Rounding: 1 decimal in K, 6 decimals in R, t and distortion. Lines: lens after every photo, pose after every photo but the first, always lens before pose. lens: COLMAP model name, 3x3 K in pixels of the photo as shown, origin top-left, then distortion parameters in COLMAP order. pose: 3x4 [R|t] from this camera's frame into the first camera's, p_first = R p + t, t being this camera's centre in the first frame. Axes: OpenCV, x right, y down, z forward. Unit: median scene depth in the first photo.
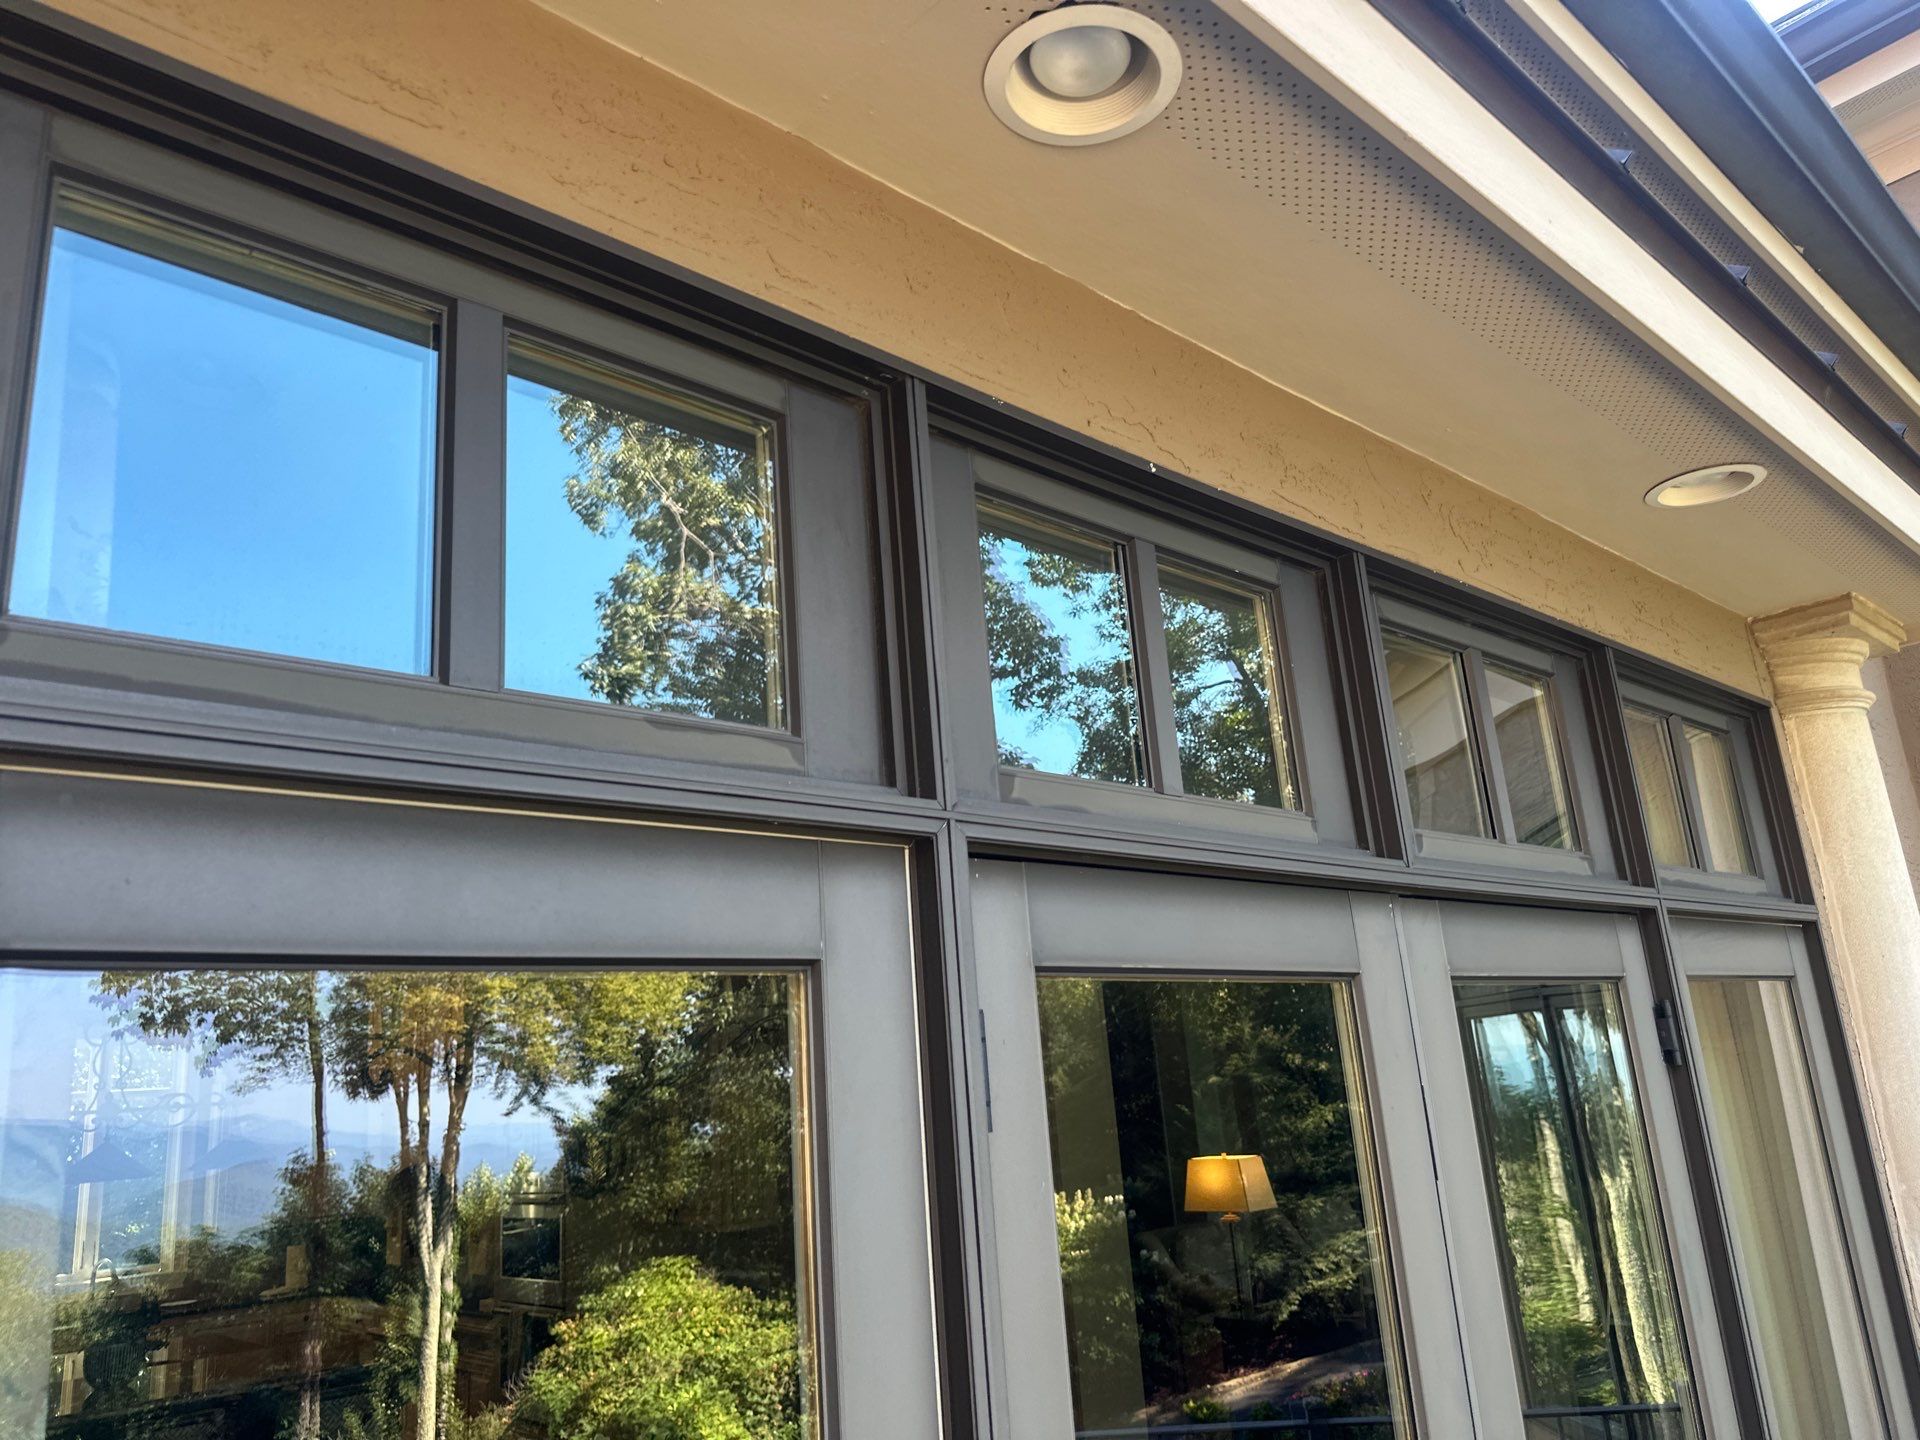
lens RADIAL K [[1354.5, 0, 965.1], [0, 1354.5, 713.4], [0, 0, 1]] dist [0.050292, -0.072796]
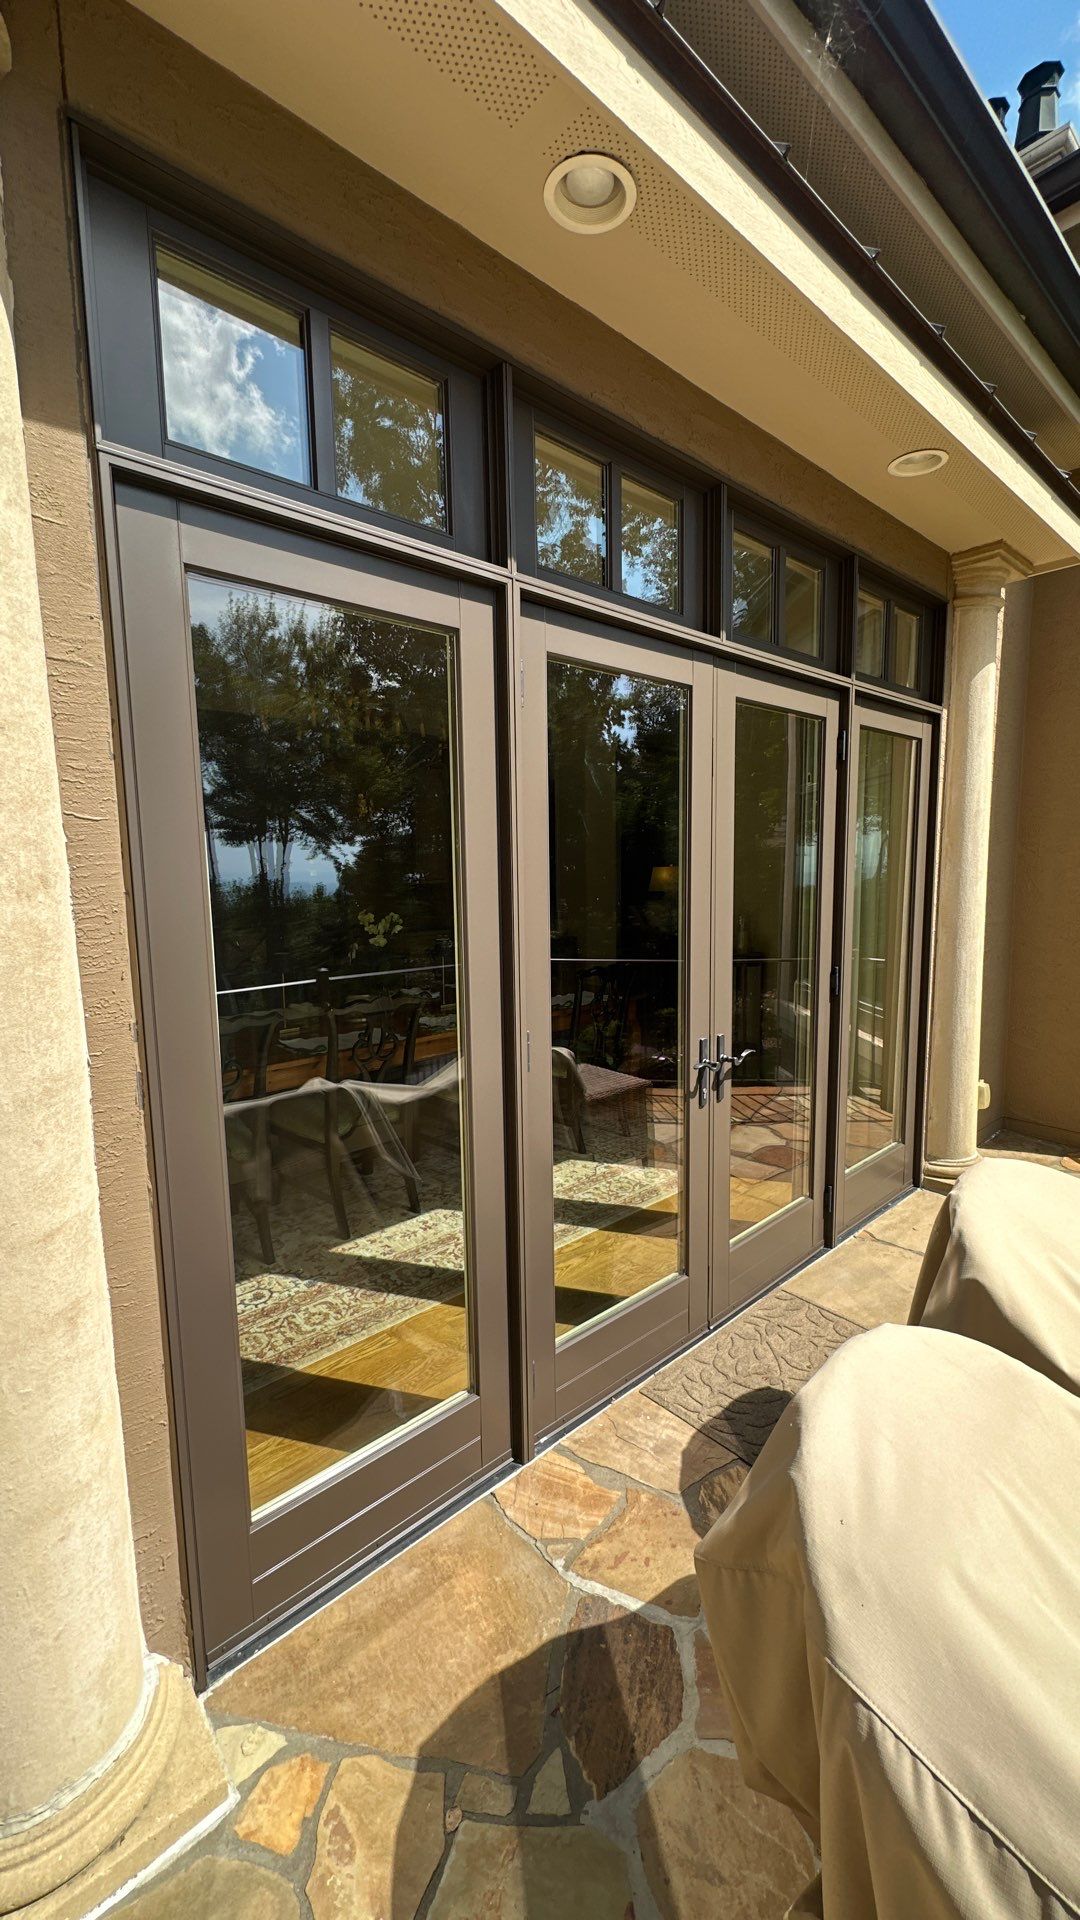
lens RADIAL K [[764.4, 0, 543.9], [0, 764.4, 959.3], [0, 0, 1]] dist [-0.001634, 0.000102]
pose [[0.998206, 0.059305, -0.008281, 0.056319], [-0.051720, 0.923591, 0.379876, 0.105967], [0.030177, -0.378766, 0.925001, -0.317093]]
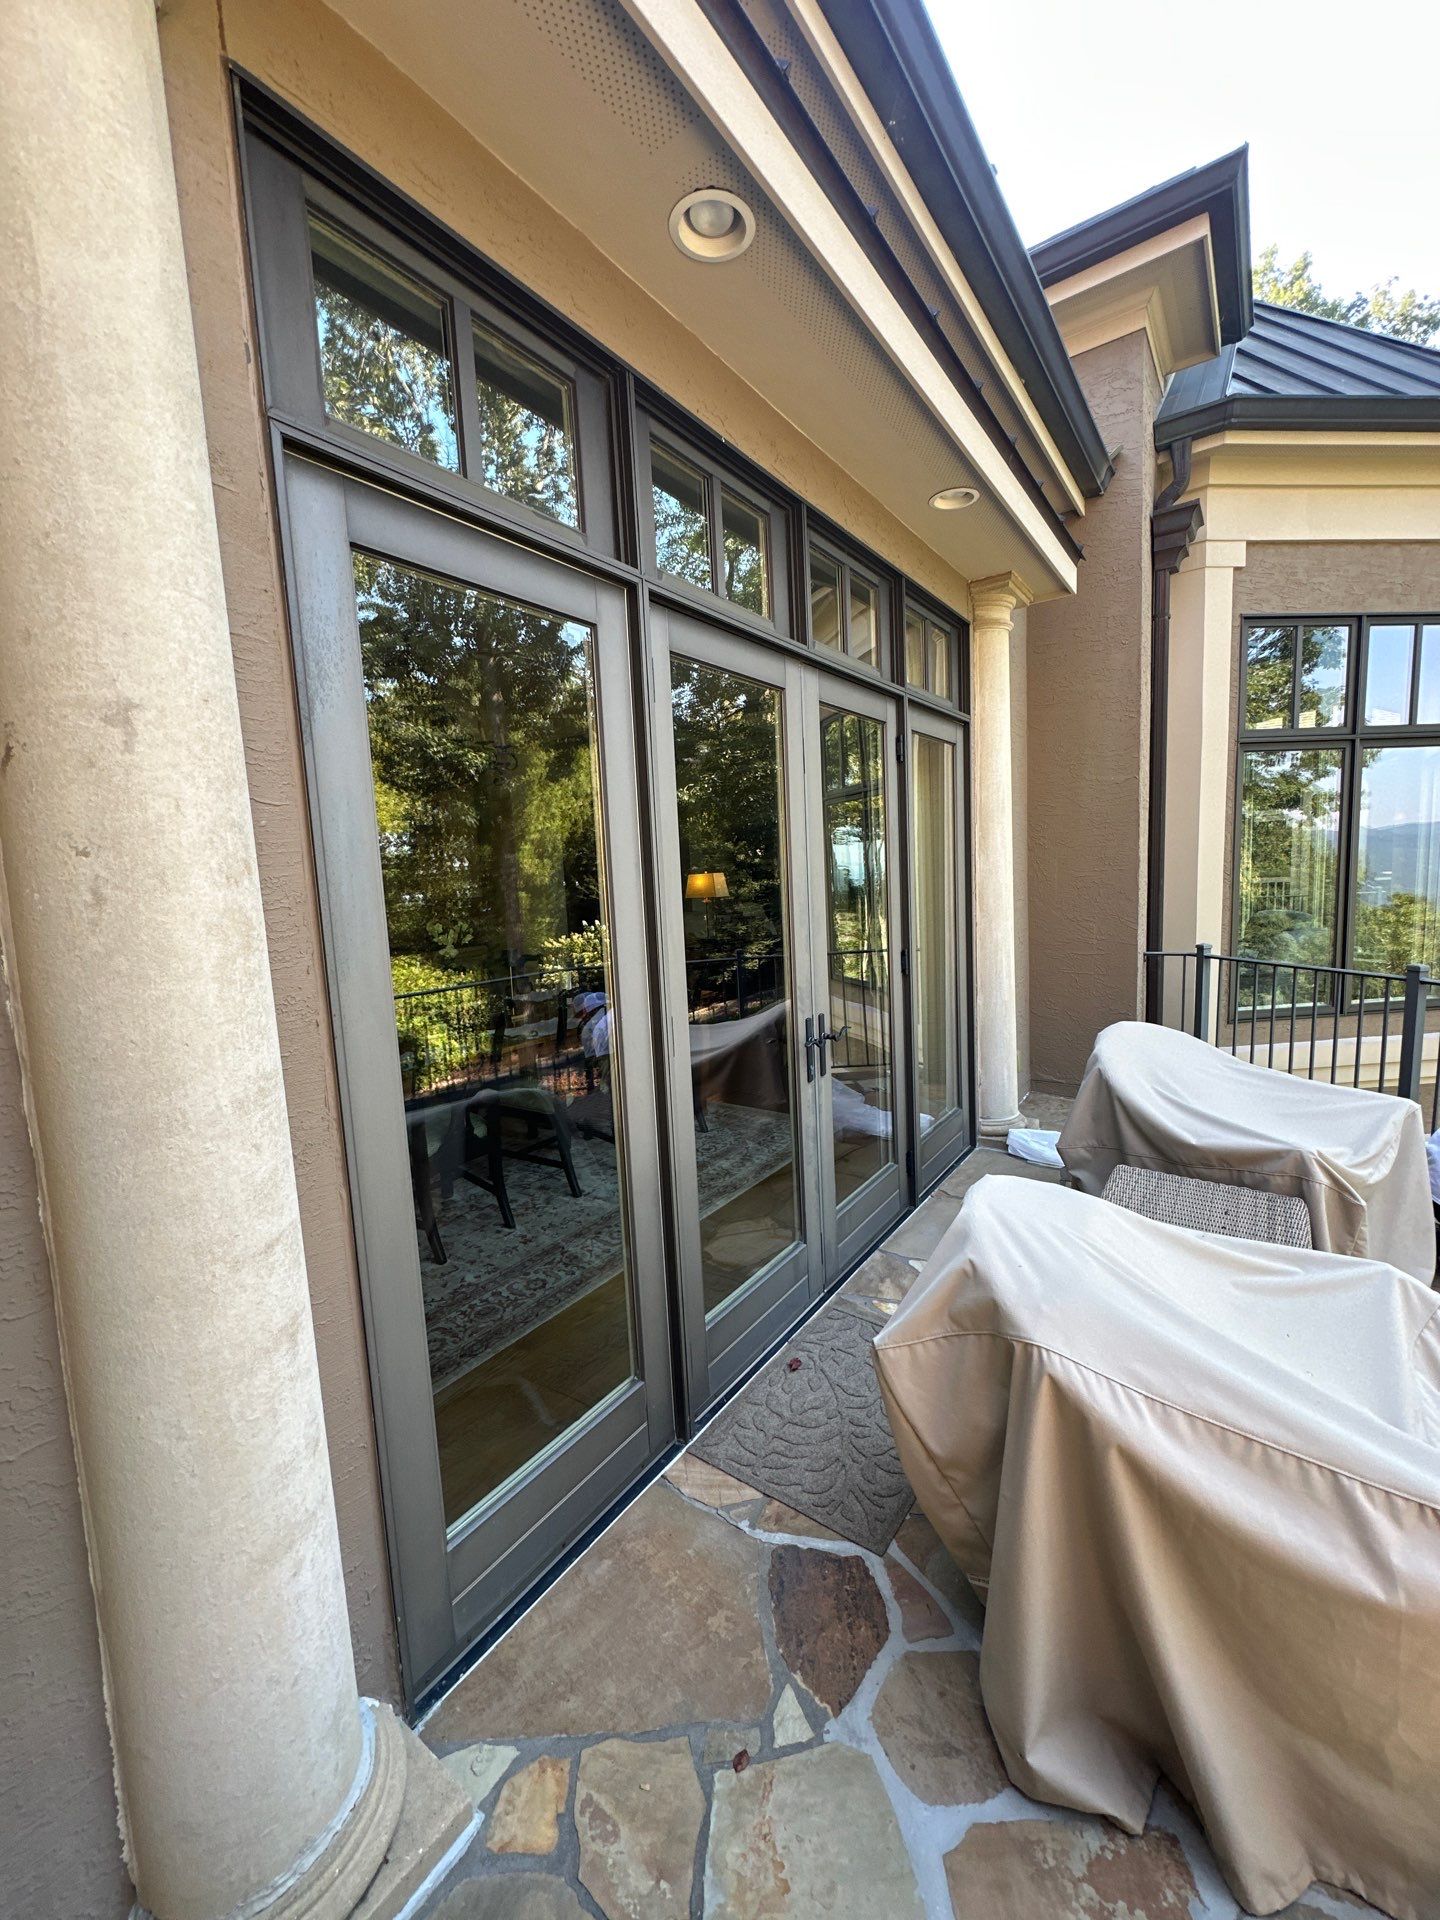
lens RADIAL K [[765.7, 0, 720.0], [0, 765.7, 960.0], [0, 0, 1]] dist [-0.001018, -0.000236]
pose [[0.978455, 0.003705, 0.206426, -0.092692], [-0.077071, 0.934116, 0.348550, 0.133749], [-0.191535, -0.356950, 0.914276, -0.350515]]
